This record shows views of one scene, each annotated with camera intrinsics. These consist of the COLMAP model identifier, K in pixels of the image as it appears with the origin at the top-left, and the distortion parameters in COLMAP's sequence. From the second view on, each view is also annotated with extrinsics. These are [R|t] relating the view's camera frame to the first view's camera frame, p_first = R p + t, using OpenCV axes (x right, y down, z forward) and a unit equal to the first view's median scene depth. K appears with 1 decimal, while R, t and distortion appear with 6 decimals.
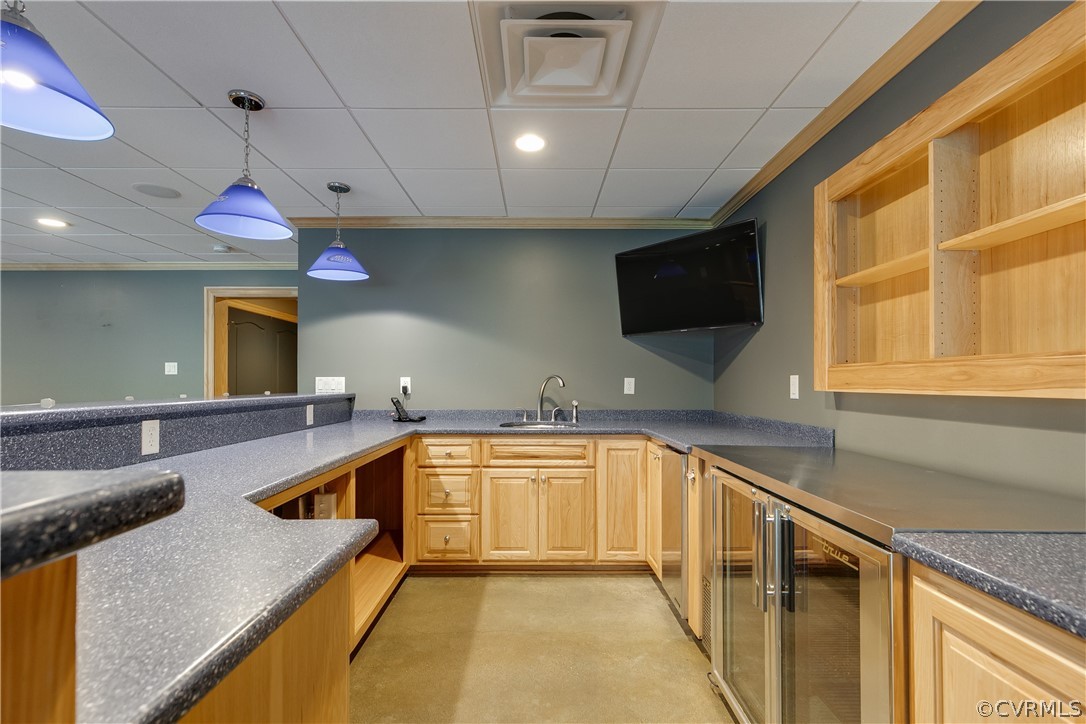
lens RADIAL K [[495.1, 0, 543.0], [0, 495.1, 381.9], [0, 0, 1]] dist [0.003394, 0.000602]
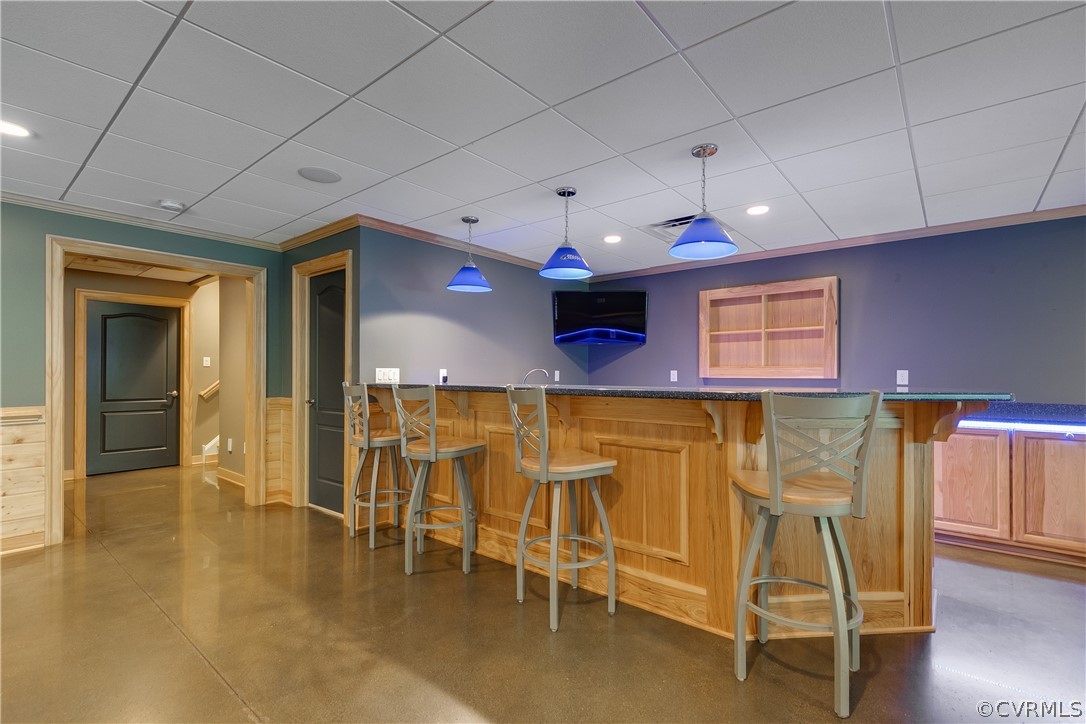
lens RADIAL K [[495.1, 0, 542.6], [0, 495.1, 367.8], [0, 0, 1]] dist [0.003394, 0.000602]
pose [[0.640323, 0.009745, 0.768044, -1.257939], [-0.002750, 0.999942, -0.010394, -0.000971], [-0.768101, 0.004543, 0.640313, 0.047840]]
